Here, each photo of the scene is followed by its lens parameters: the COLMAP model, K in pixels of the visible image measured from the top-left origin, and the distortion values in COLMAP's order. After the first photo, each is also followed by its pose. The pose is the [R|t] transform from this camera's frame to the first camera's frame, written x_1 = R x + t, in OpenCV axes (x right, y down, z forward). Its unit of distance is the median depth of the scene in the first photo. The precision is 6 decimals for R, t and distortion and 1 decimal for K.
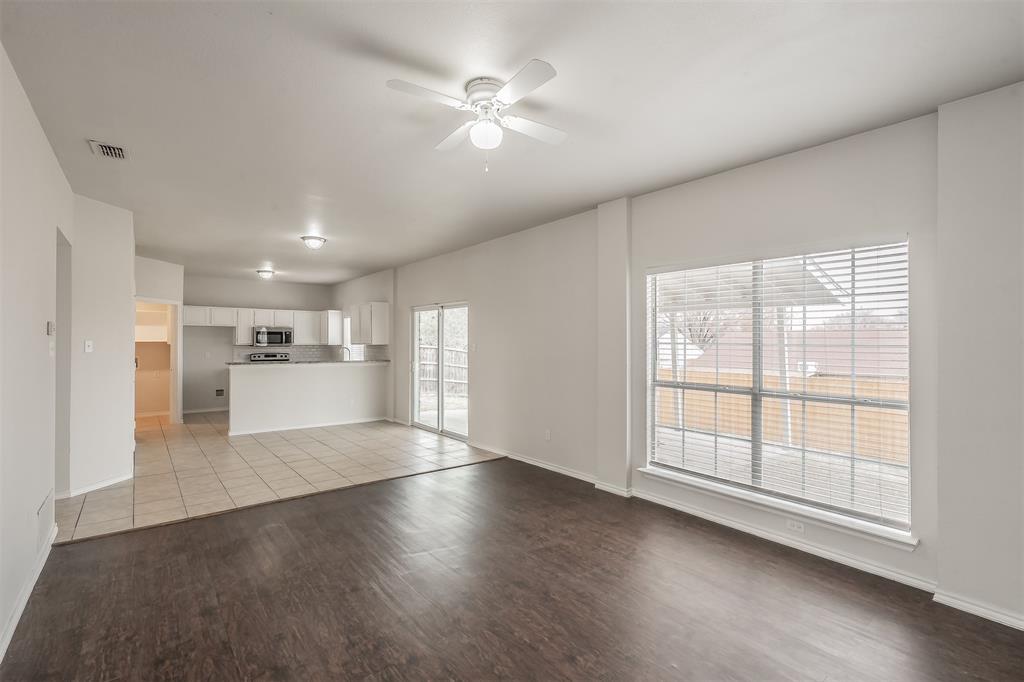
lens RADIAL K [[472.1, 0, 520.7], [0, 472.1, 337.0], [0, 0, 1]] dist [0.000333, -0.000528]
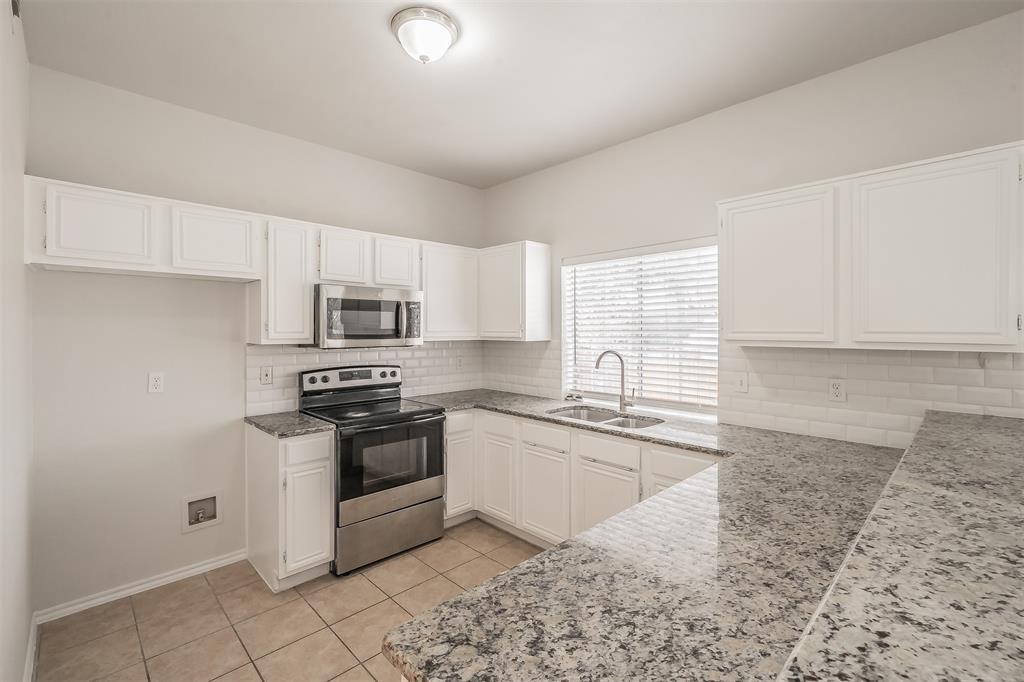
lens RADIAL K [[472.1, 0, 510.2], [0, 472.1, 336.3], [0, 0, 1]] dist [0.000333, -0.000528]
pose [[0.998041, -0.002354, 0.062513, -0.453616], [0.001064, 0.999786, 0.020648, 0.006216], [-0.062548, -0.020541, 0.997831, 0.681177]]
